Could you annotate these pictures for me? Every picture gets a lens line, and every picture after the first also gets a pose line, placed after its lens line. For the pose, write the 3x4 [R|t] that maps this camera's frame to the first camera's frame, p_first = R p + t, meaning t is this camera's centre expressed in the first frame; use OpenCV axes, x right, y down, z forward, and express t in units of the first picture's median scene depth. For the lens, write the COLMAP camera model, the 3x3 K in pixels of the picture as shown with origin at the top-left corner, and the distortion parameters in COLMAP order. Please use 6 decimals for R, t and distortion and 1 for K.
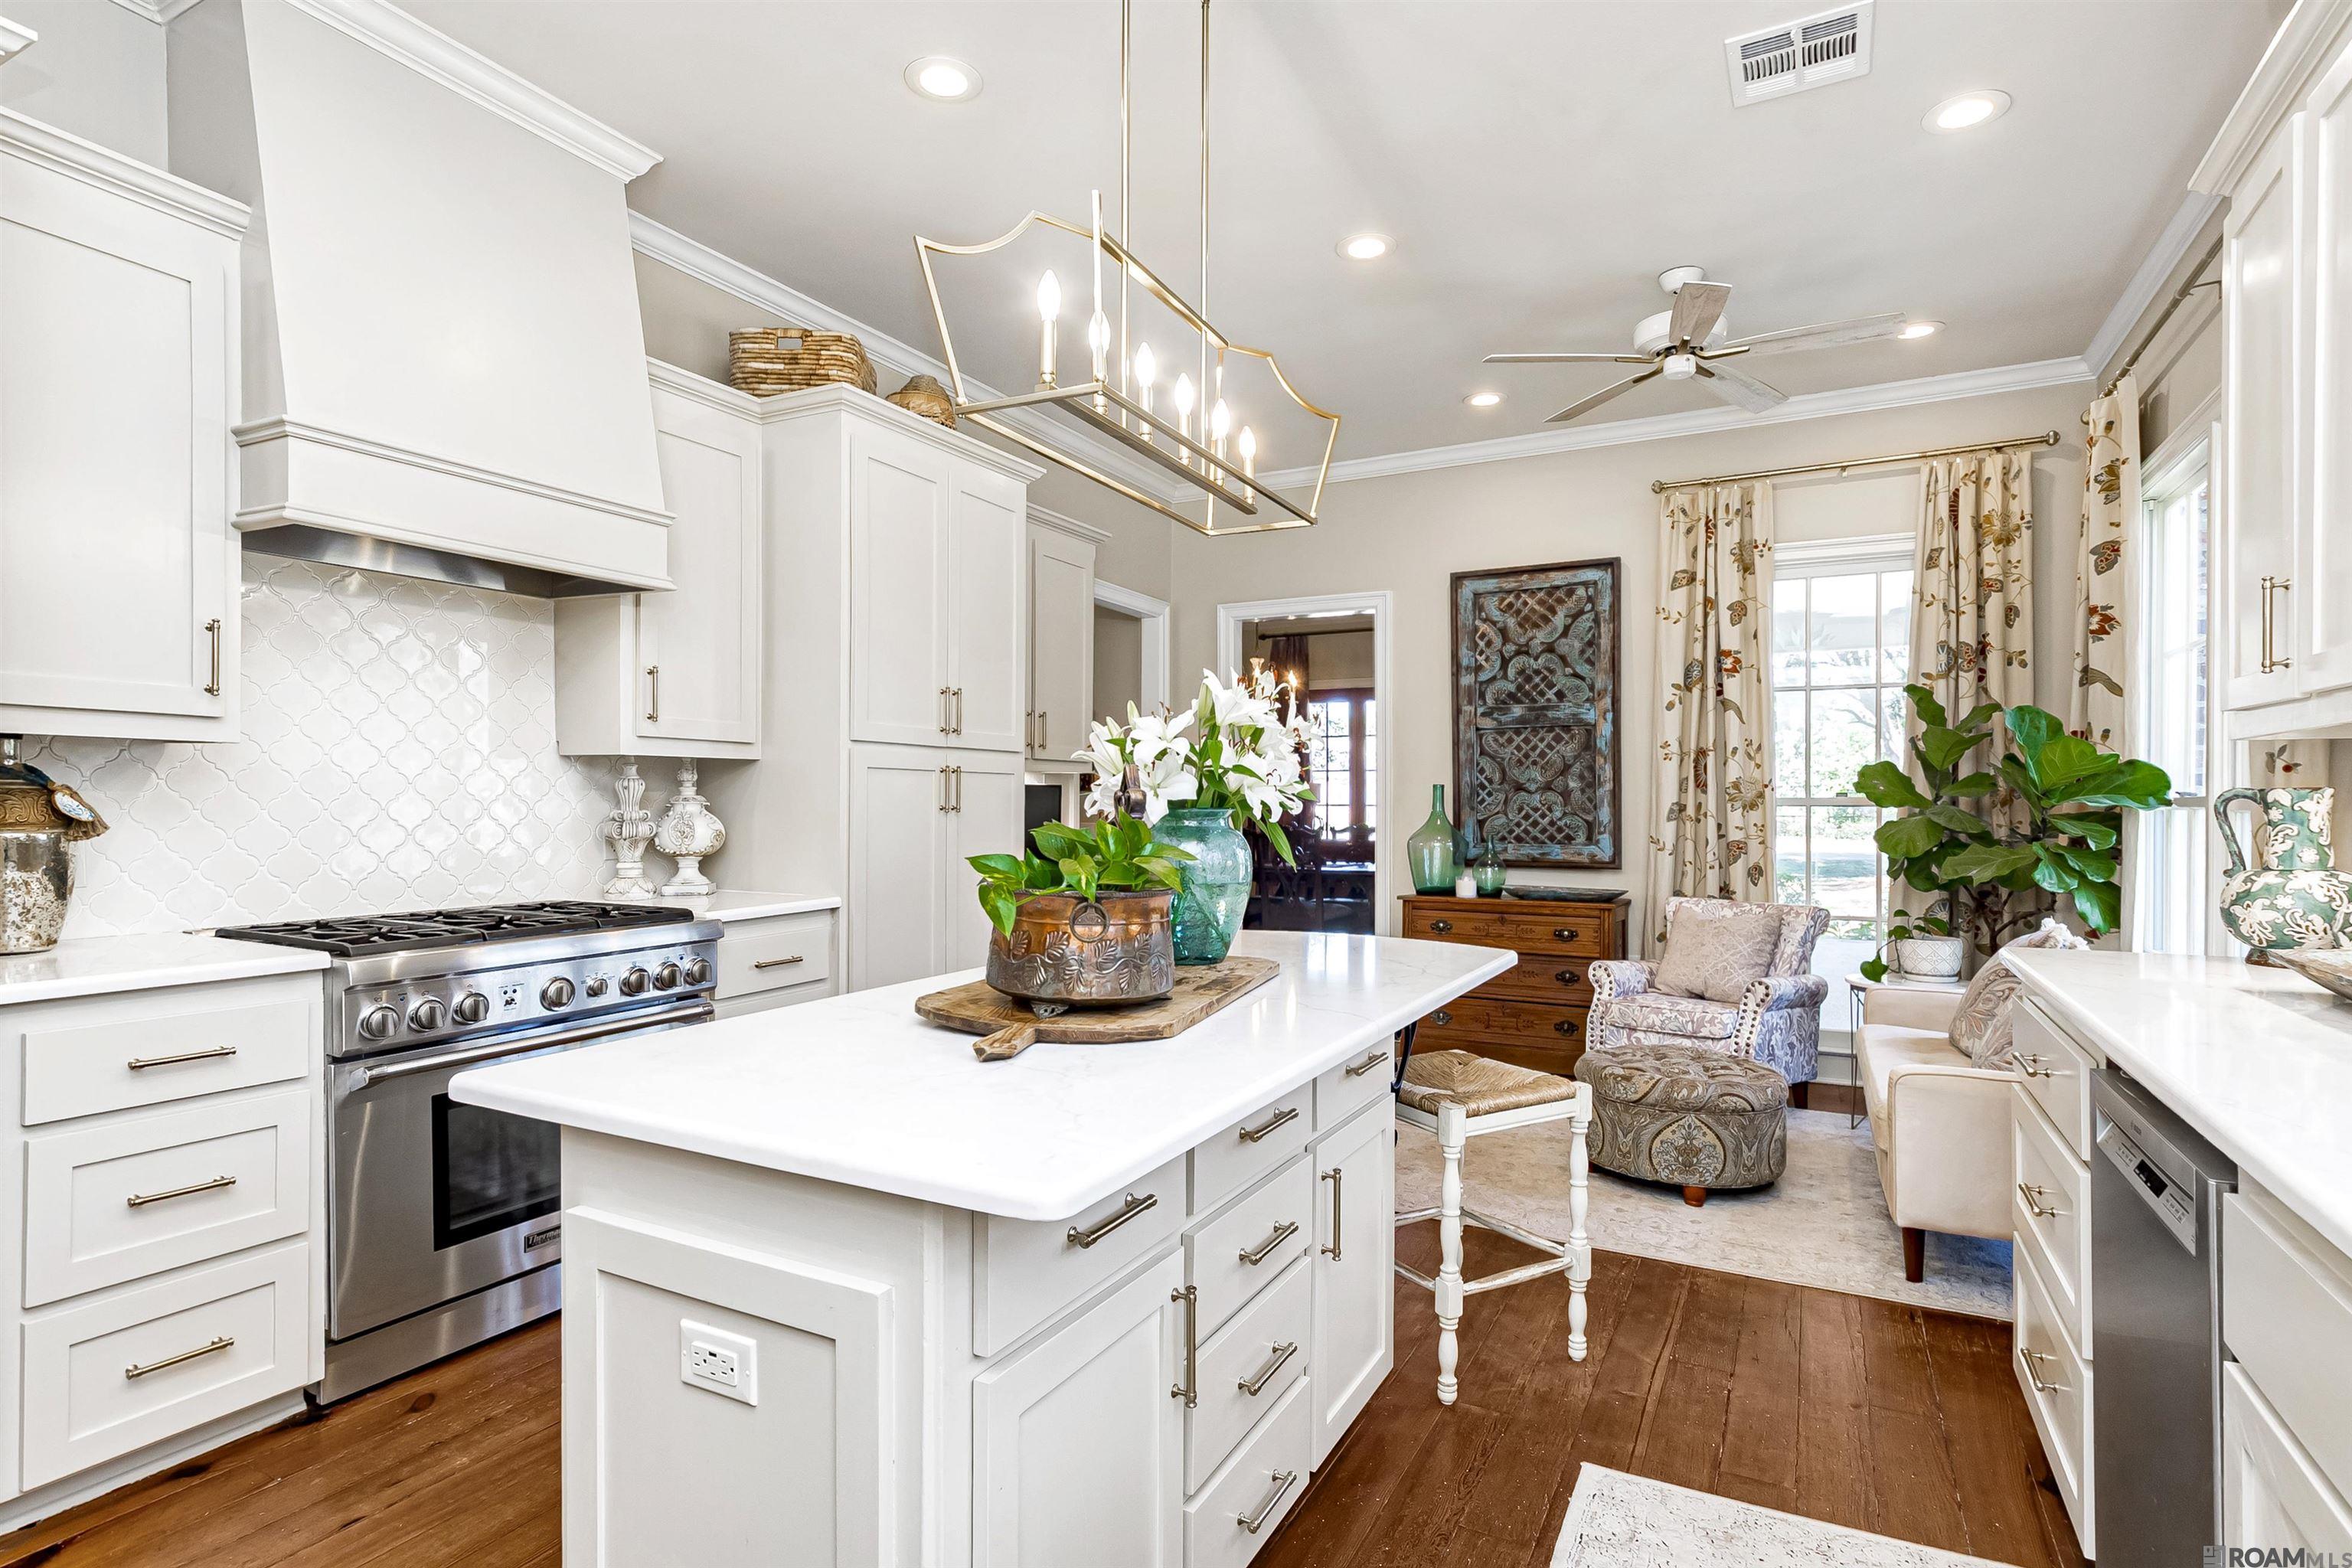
lens RADIAL K [[1176.8, 0, 1176.0], [0, 1176.8, 784.0], [0, 0, 1]] dist [0.016758, -0.012107]
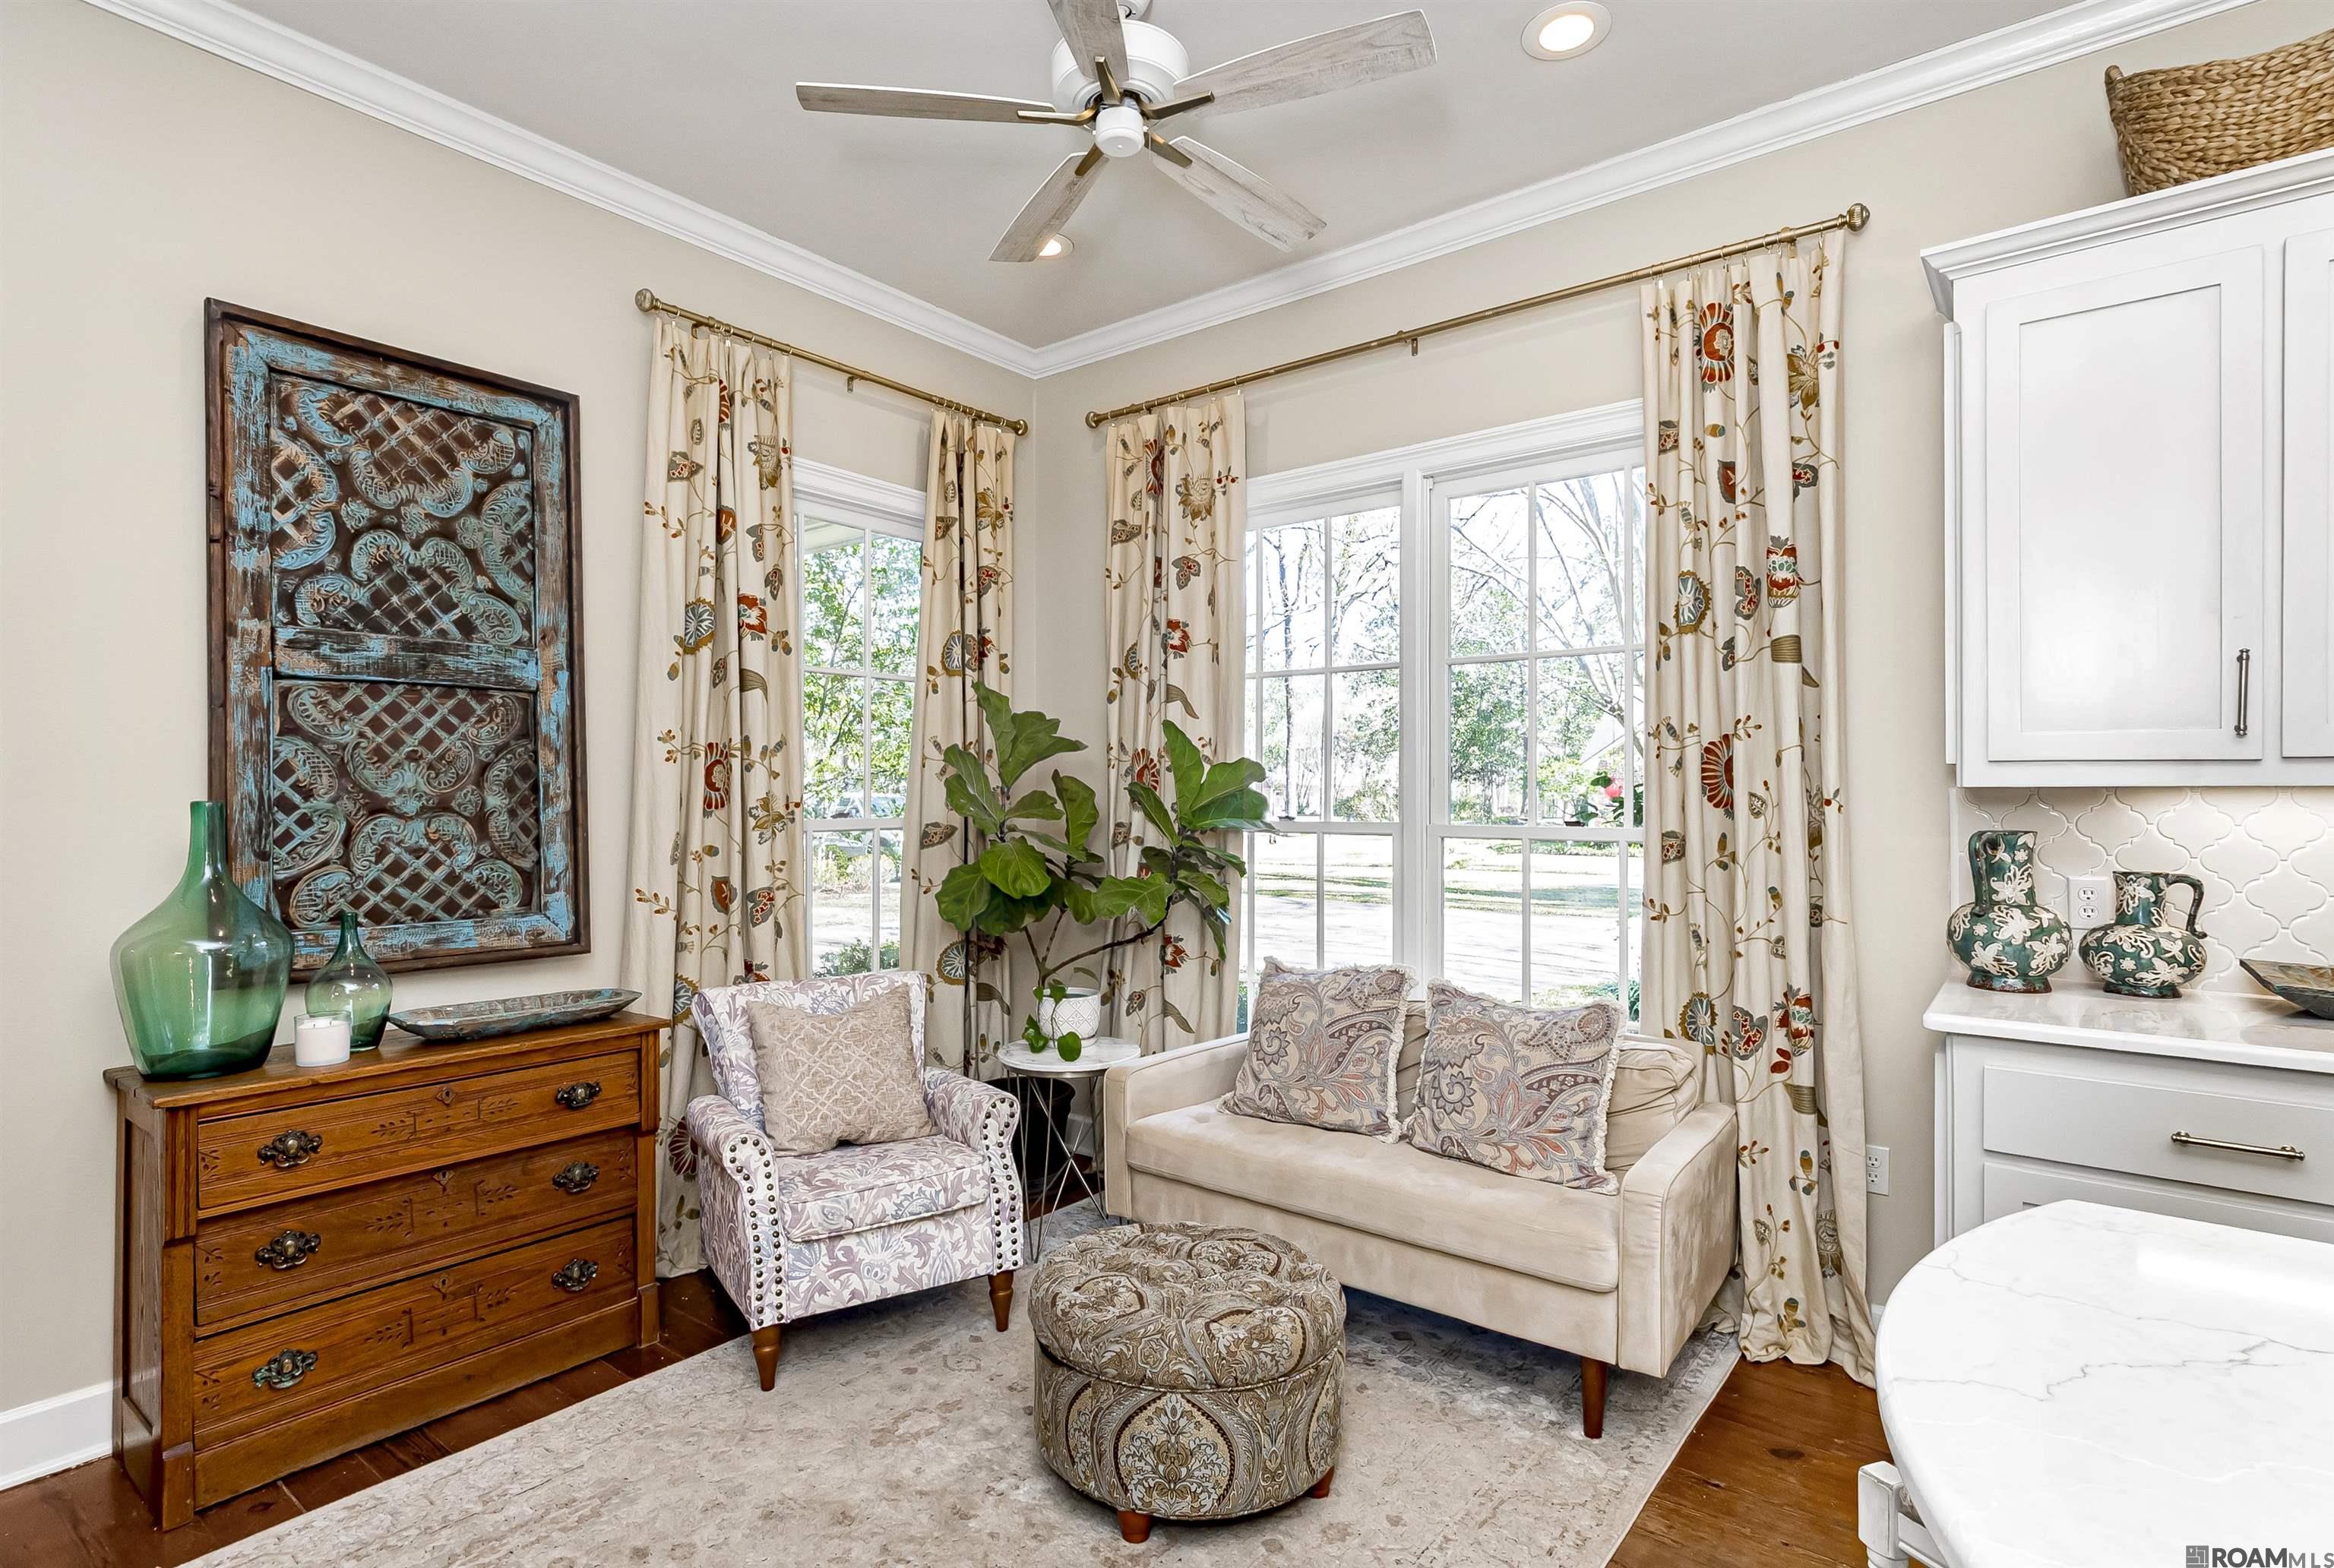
lens RADIAL K [[1168.8, 0, 1167.0], [0, 1168.8, 784.0], [0, 0, 1]] dist [0.001186, -0.000149]
pose [[0.183858, 0.007174, 0.982927, -0.116222], [-0.015509, 0.999870, -0.004397, -0.009445], [-0.982831, -0.014435, 0.183945, 0.604886]]
